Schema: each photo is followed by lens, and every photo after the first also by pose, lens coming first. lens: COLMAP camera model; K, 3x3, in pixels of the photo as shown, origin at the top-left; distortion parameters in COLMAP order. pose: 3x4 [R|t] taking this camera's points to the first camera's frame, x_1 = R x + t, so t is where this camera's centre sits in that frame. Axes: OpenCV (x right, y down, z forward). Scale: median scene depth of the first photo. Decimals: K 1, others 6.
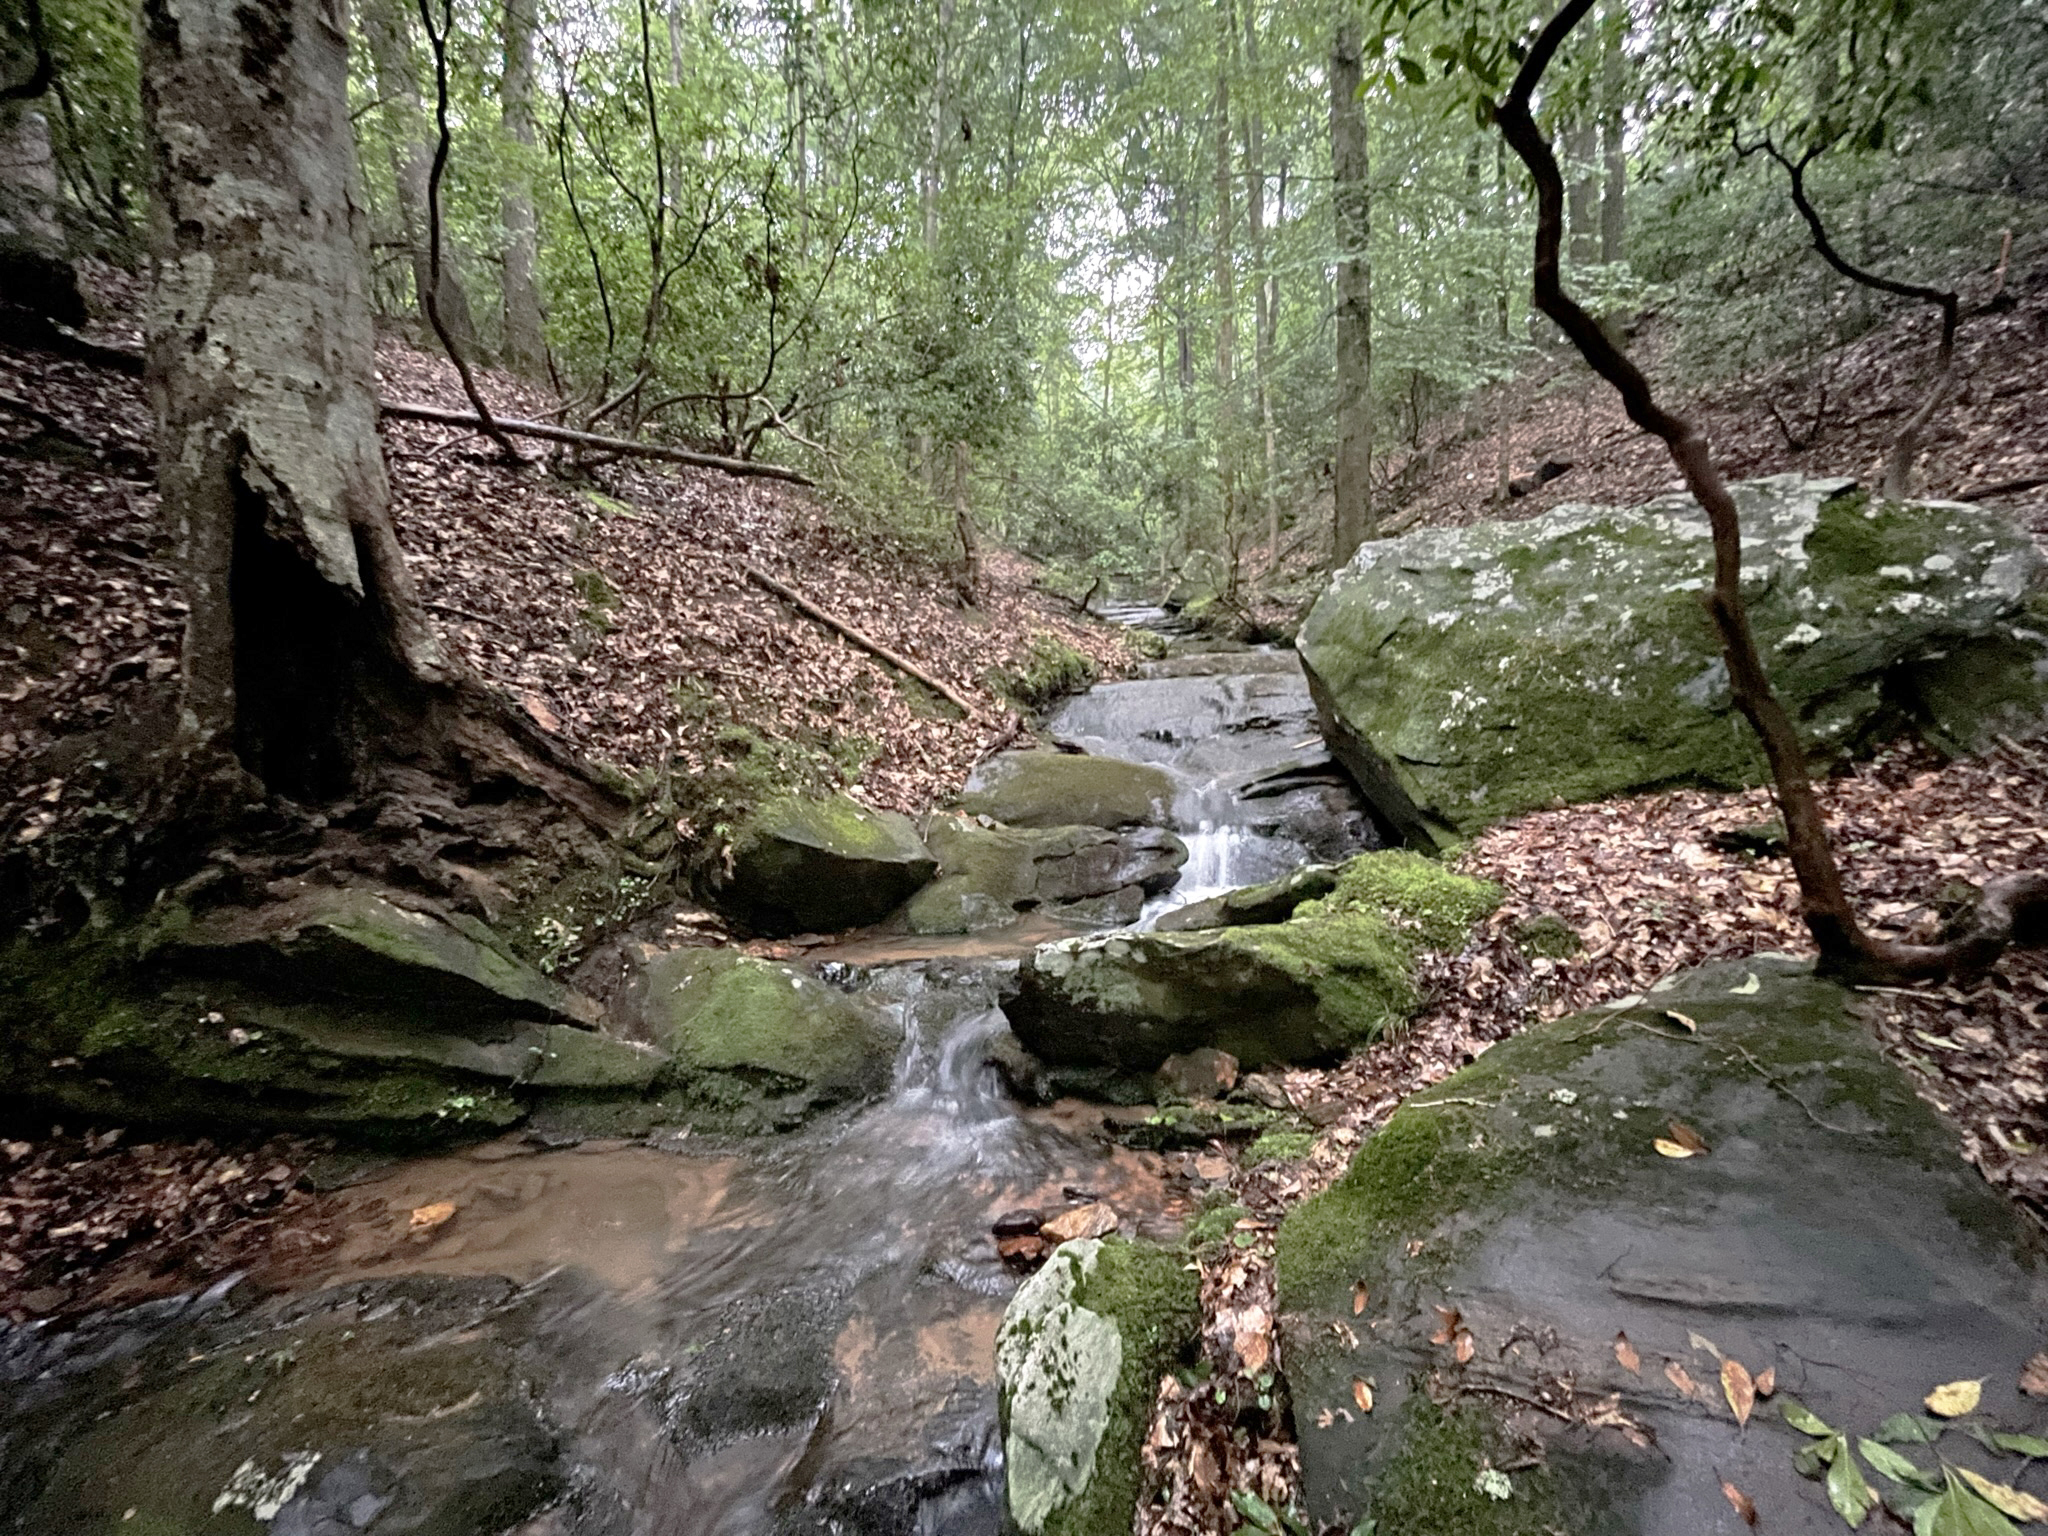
lens RADIAL K [[826.5, 0, 1024.6], [0, 826.5, 768.3], [0, 0, 1]] dist [0.001228, -0.001601]
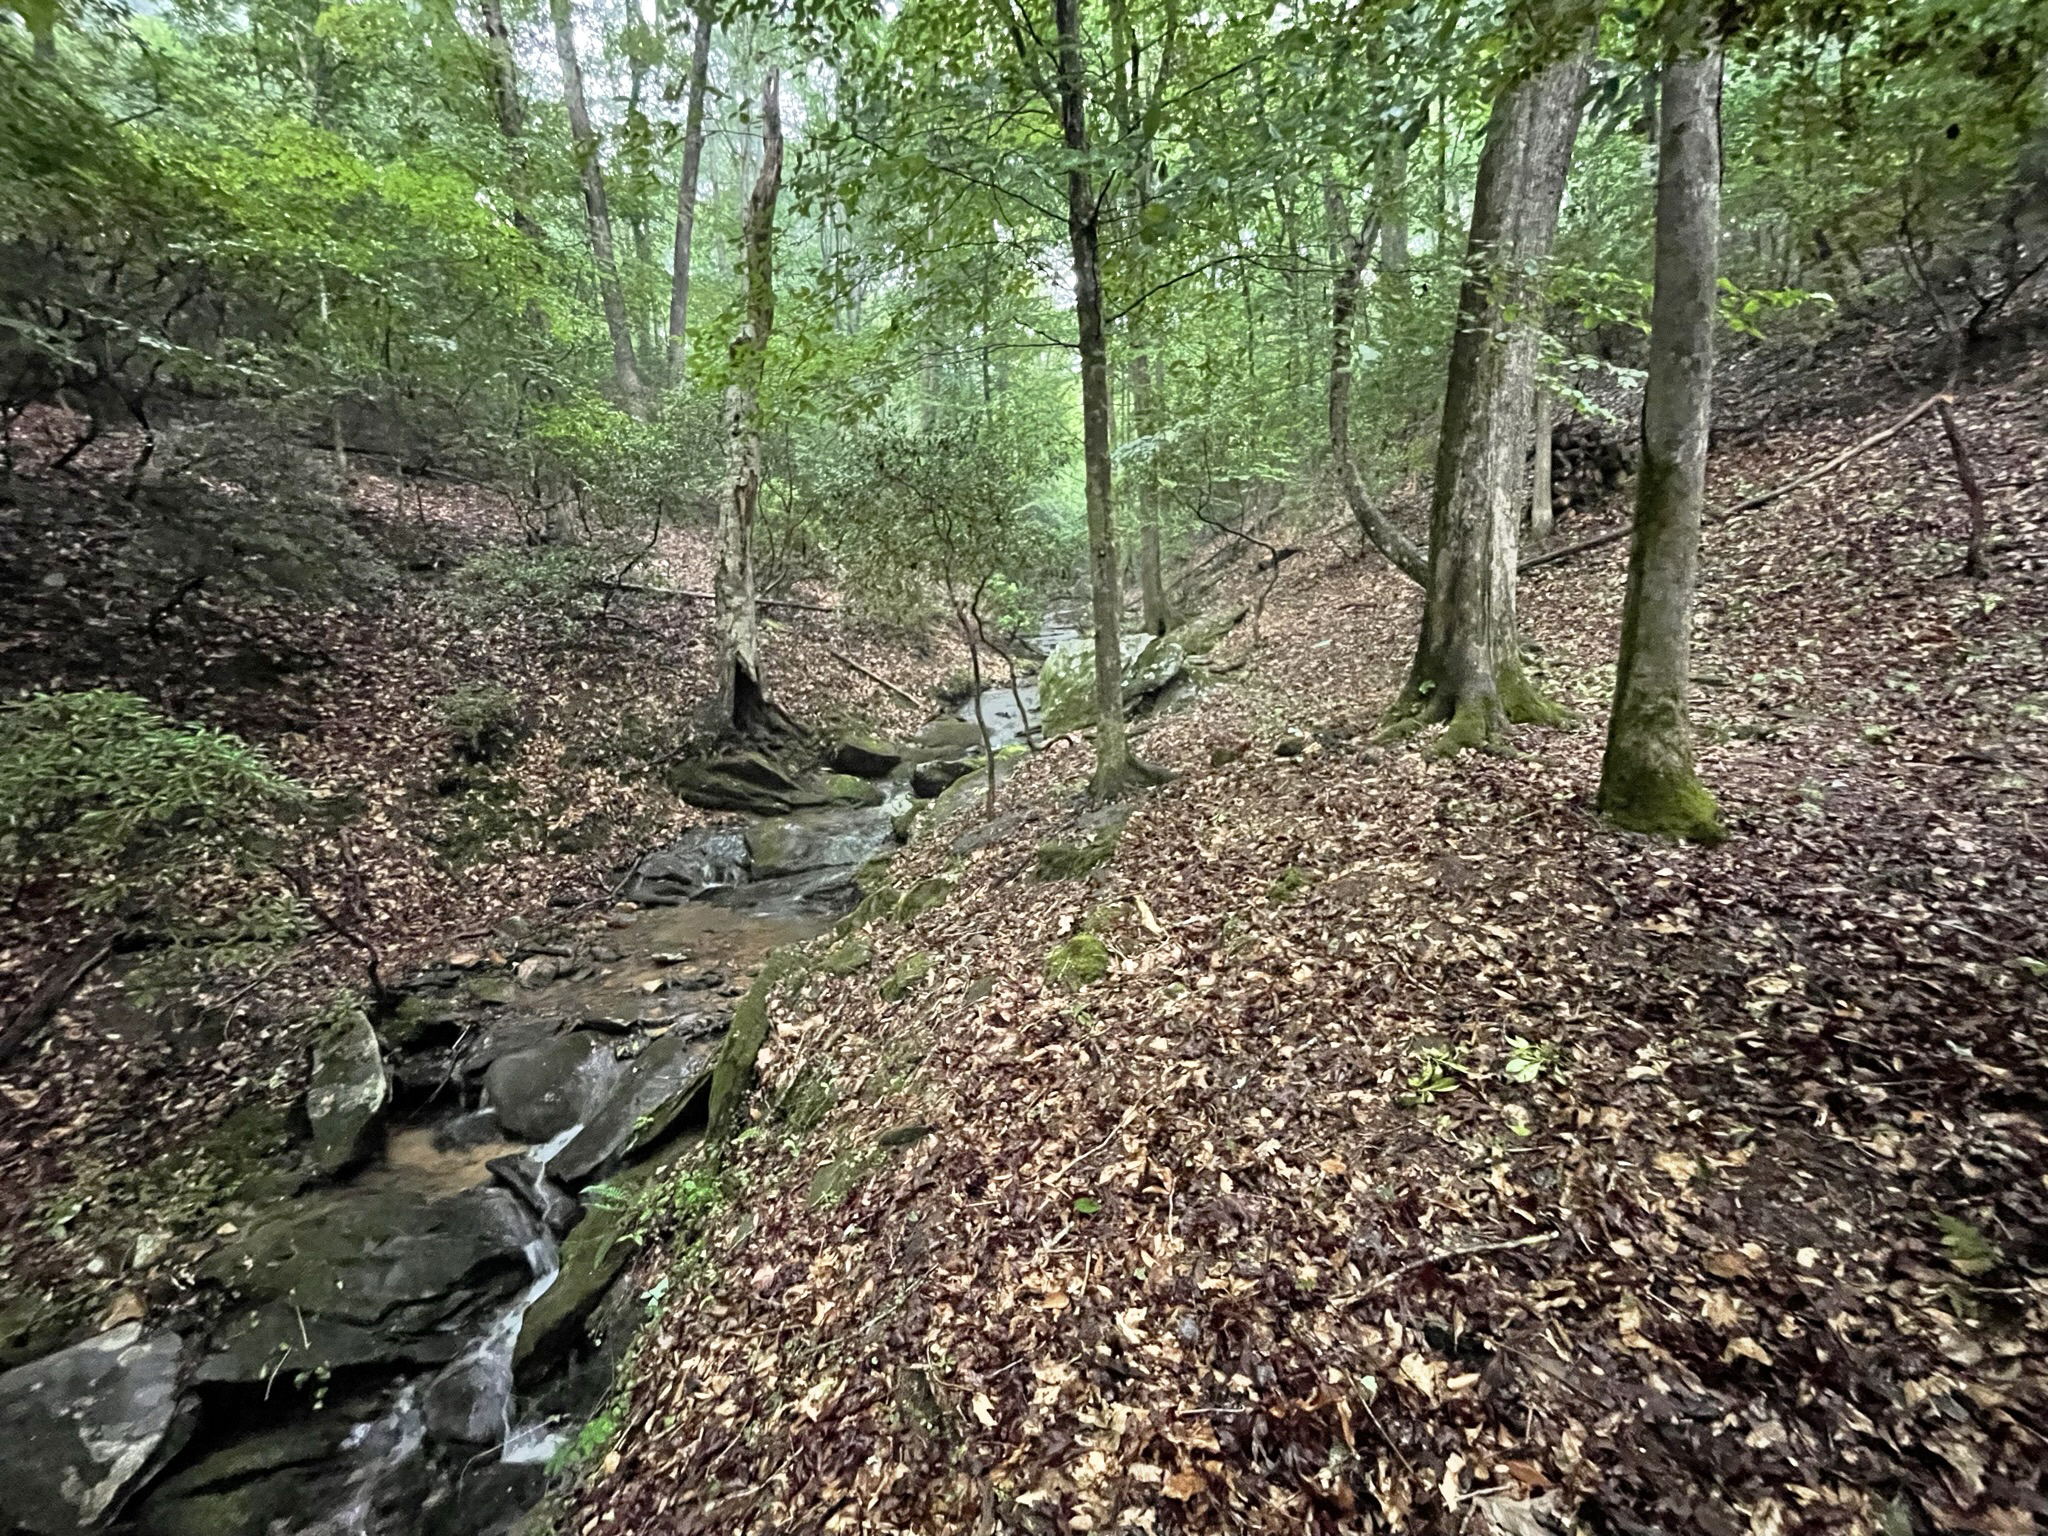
lens RADIAL K [[826.5, 0, 1022.3], [0, 826.5, 769.5], [0, 0, 1]] dist [0.001228, -0.001601]
pose [[0.999338, -0.012076, -0.034312, 0.455366], [0.012842, 0.999671, 0.022182, 0.101577], [0.034033, -0.022608, 0.999165, -2.067739]]
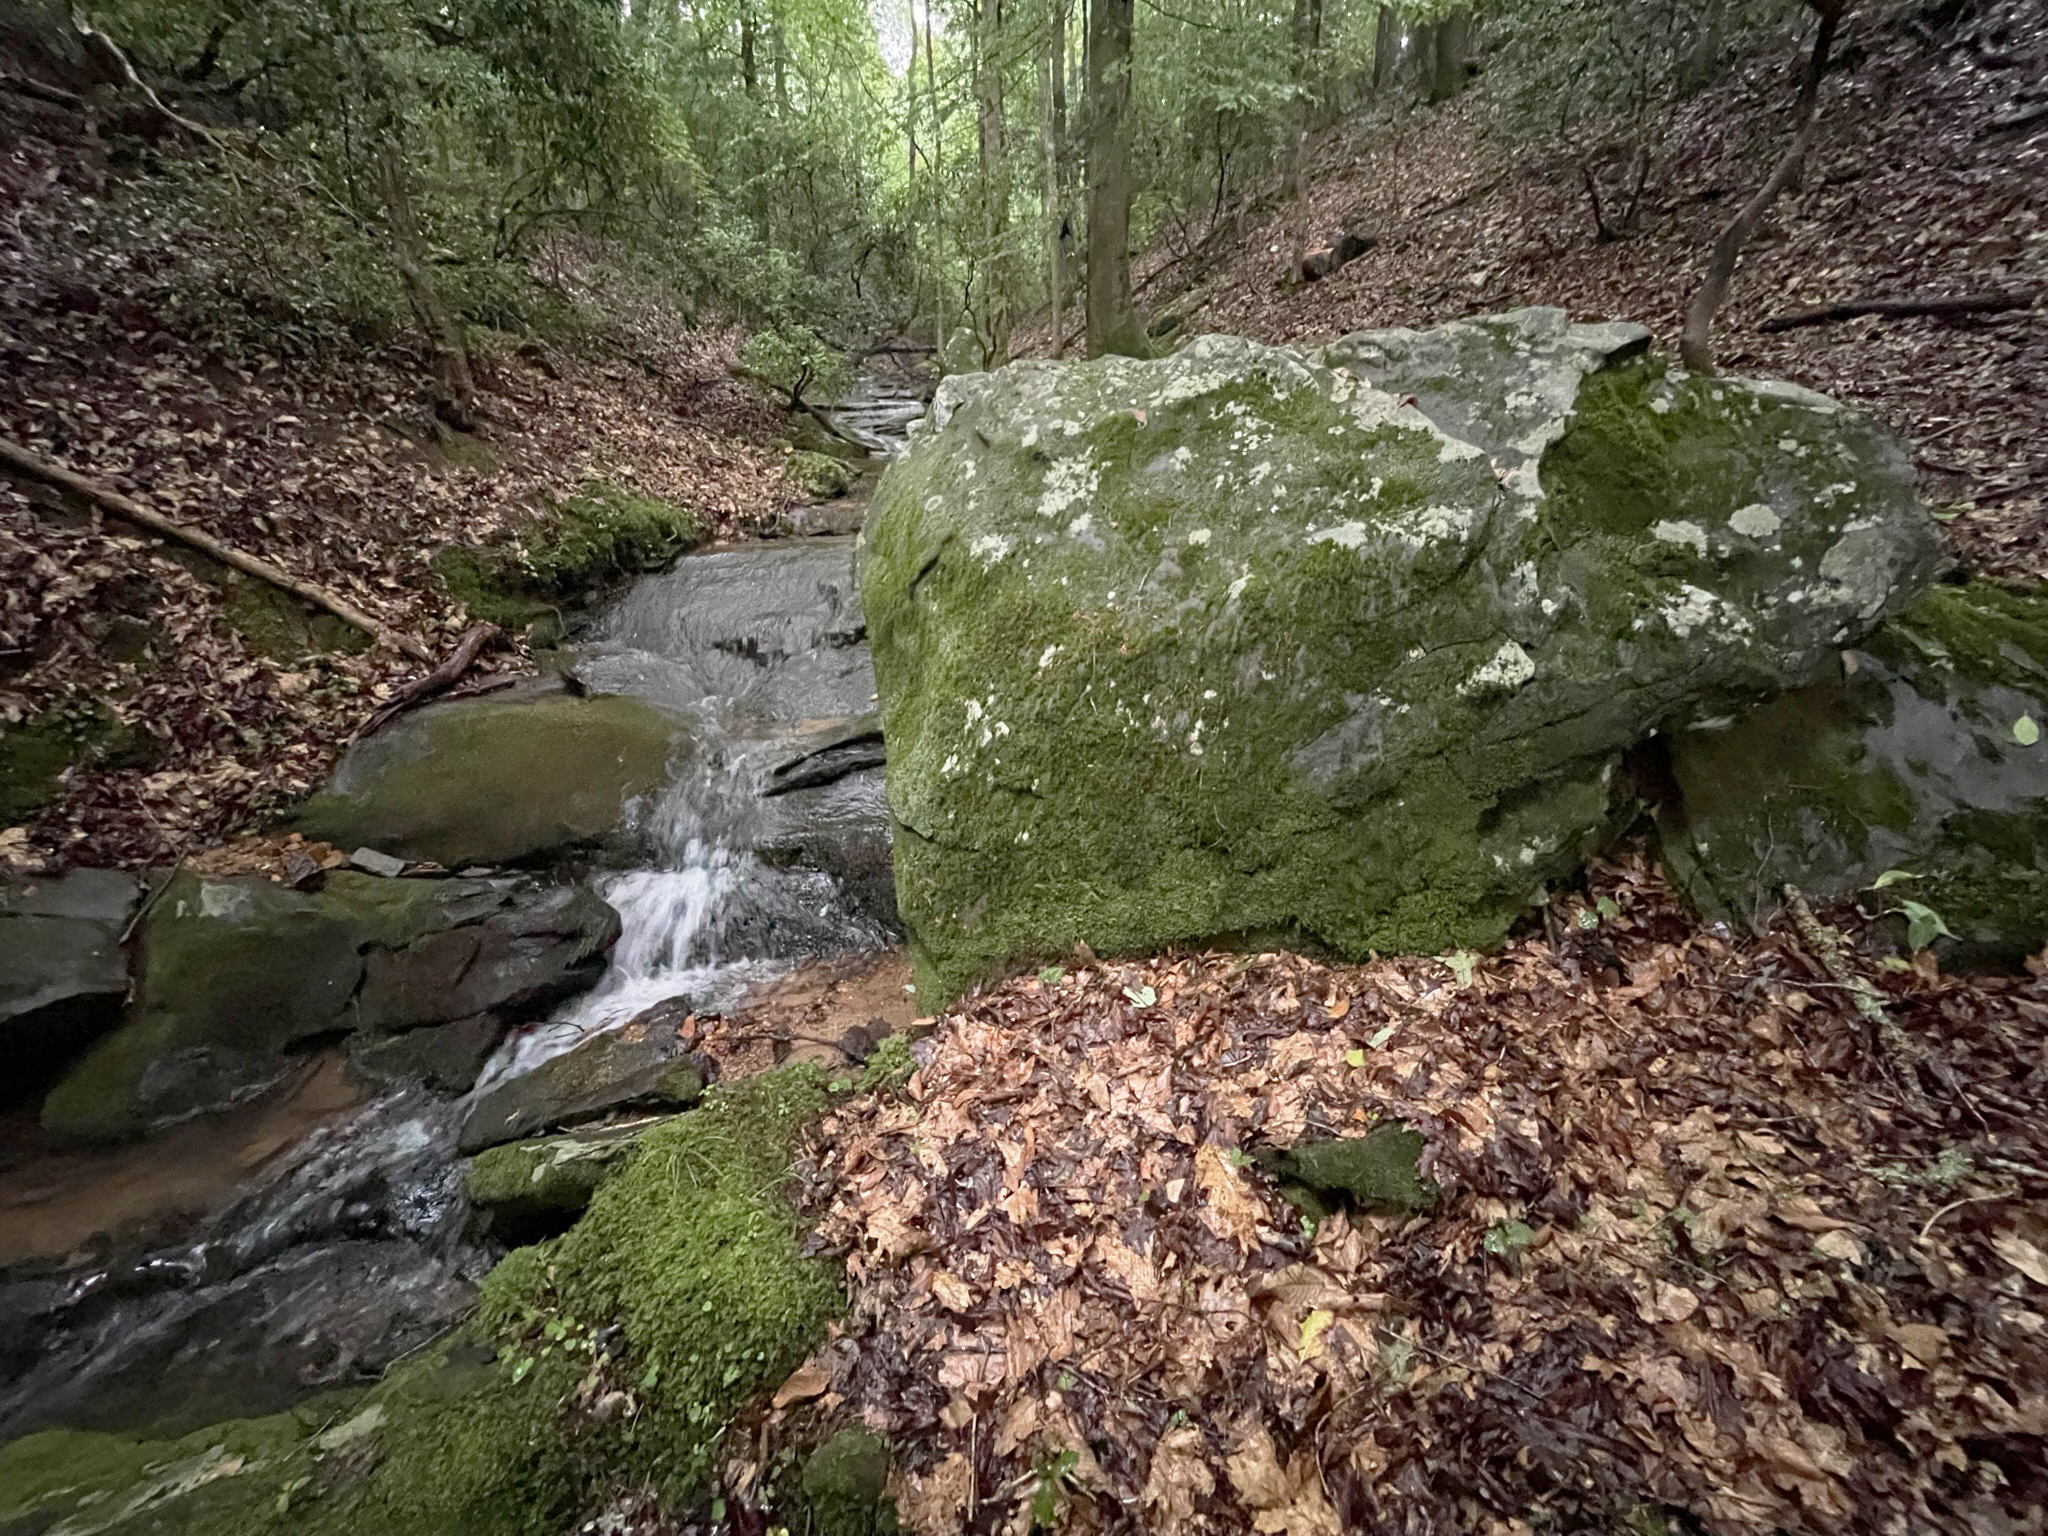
lens RADIAL K [[826.5, 0, 1022.2], [0, 826.5, 765.6], [0, 0, 1]] dist [0.001228, -0.001601]
pose [[0.983955, -0.047164, 0.172071, 0.418615], [0.003778, 0.969719, 0.244196, -0.172814], [-0.178378, -0.239628, 0.954337, 0.413468]]
